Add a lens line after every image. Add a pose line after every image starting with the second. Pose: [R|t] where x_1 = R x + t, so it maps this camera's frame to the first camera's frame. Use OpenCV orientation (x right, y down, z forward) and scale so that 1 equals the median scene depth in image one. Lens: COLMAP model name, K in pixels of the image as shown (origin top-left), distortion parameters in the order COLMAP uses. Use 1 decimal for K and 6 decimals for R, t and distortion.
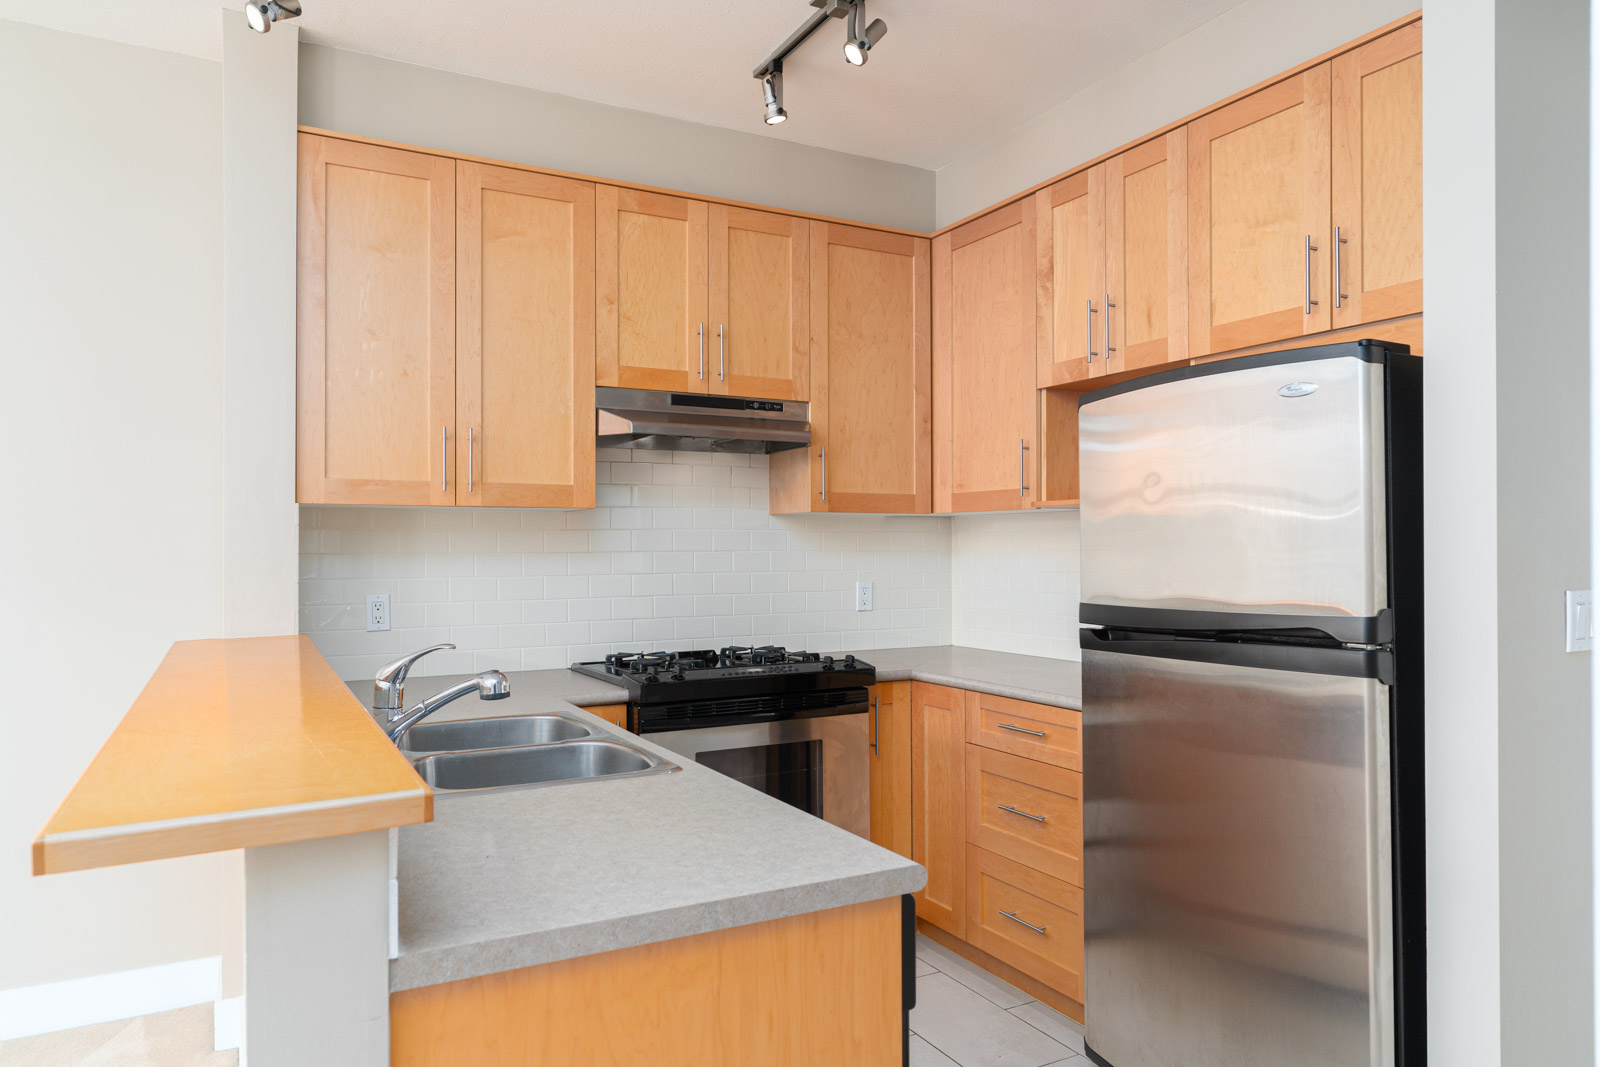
lens RADIAL K [[1048.1, 0, 800.0], [0, 1048.1, 533.5], [0, 0, 1]] dist [0.004097, 0.000164]
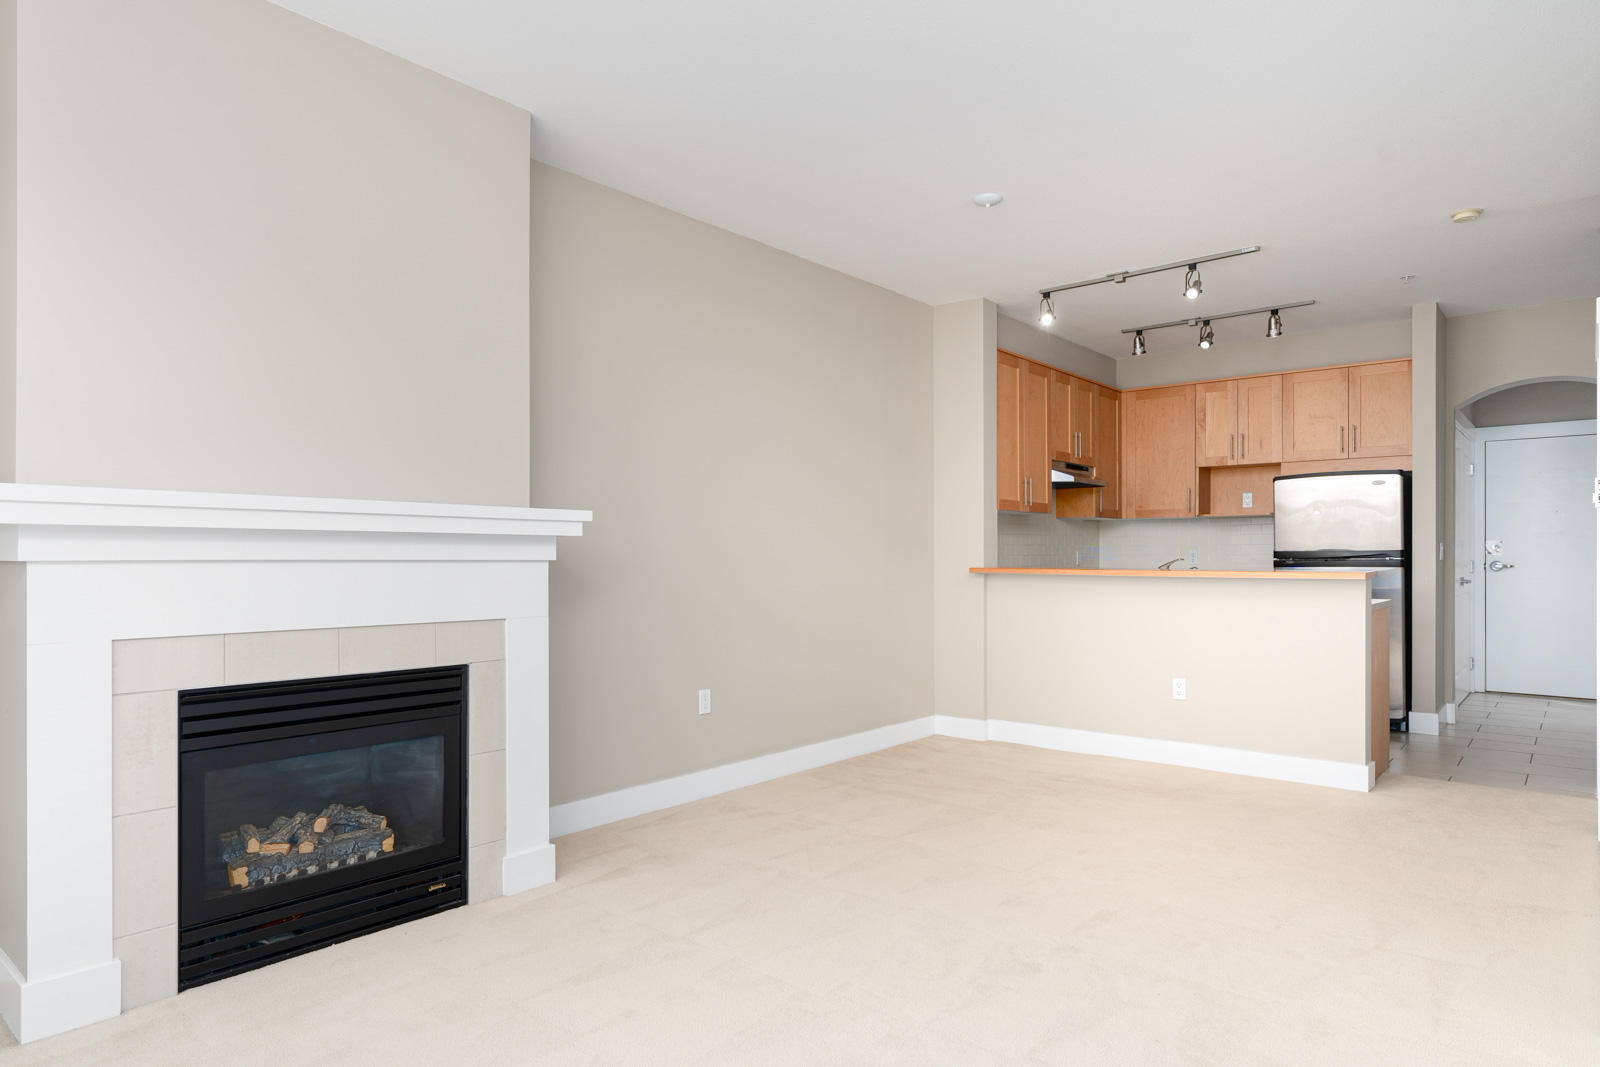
lens RADIAL K [[948.3, 0, 797.4], [0, 948.3, 552.6], [0, 0, 1]] dist [-0.003650, -0.000838]
pose [[0.930158, 0.003531, 0.367142, -1.508286], [-0.007257, 0.999935, 0.008768, 0.047162], [-0.367087, -0.010820, 0.930124, -0.722786]]
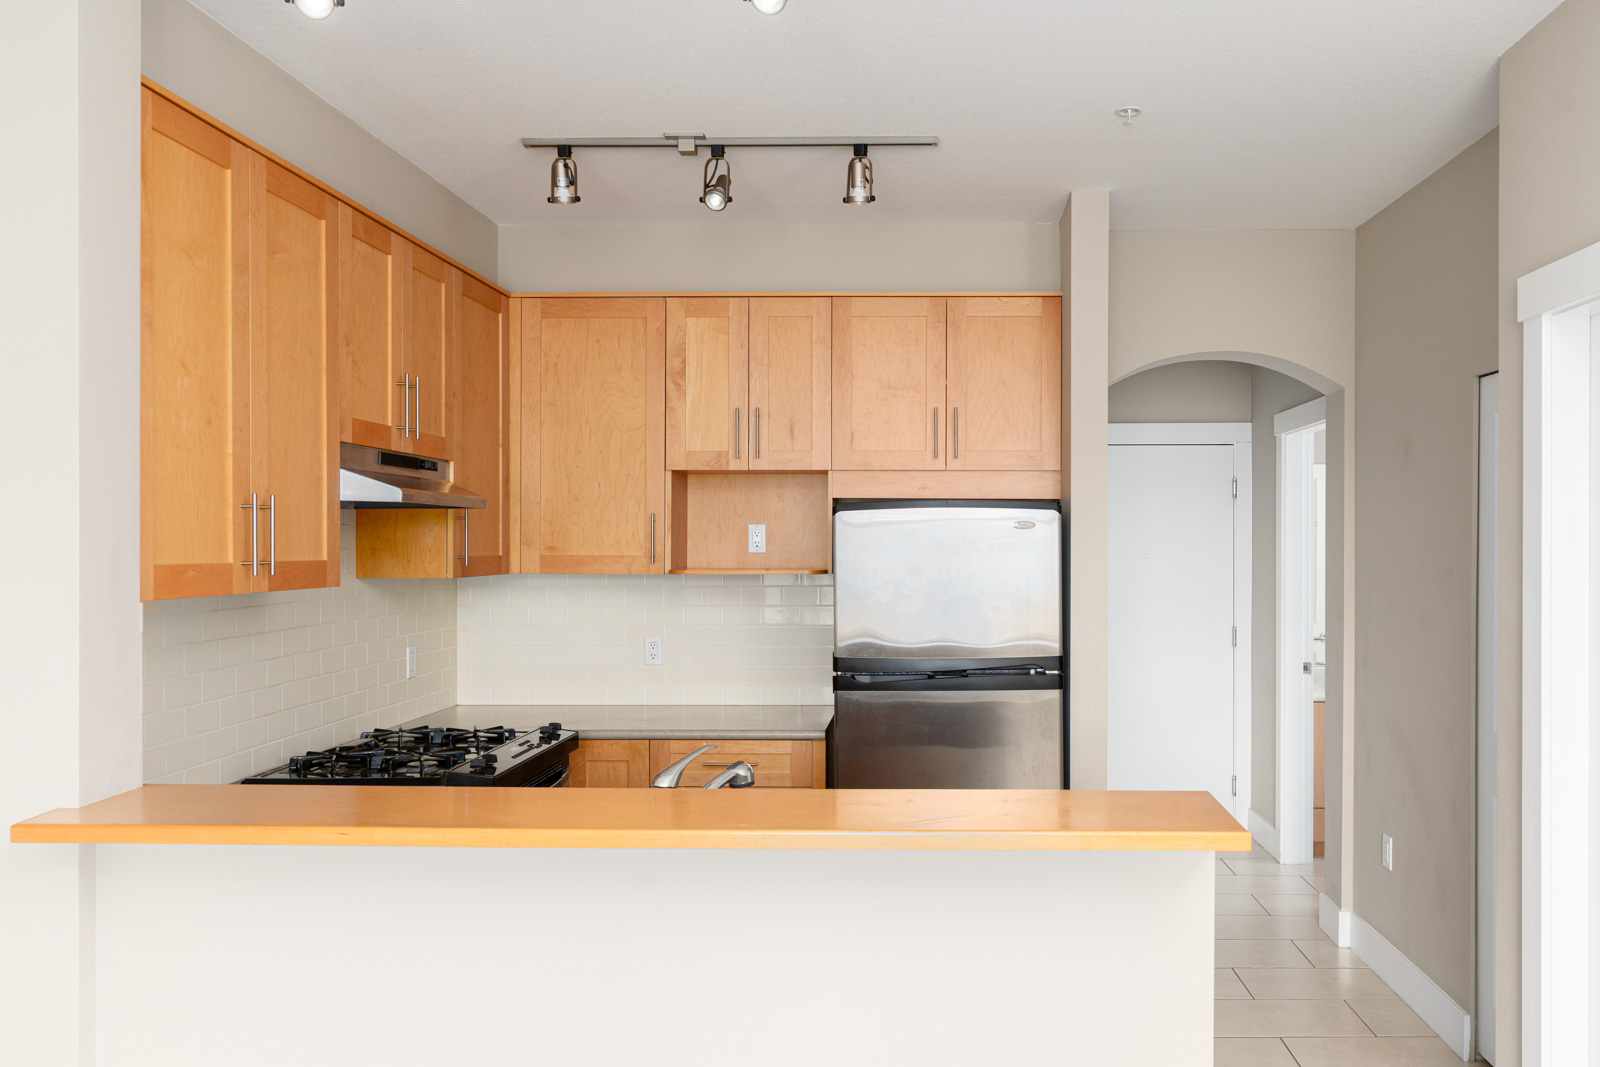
lens RADIAL K [[1216.6, 0, 922.9], [0, 1216.6, 539.1], [0, 0, 1]] dist [0.003229, 0.003123]
pose [[0.482809, 0.005458, 0.875709, -0.860386], [-0.013808, 0.999904, 0.001381, -0.072955], [-0.875617, -0.012759, 0.482838, 0.118875]]
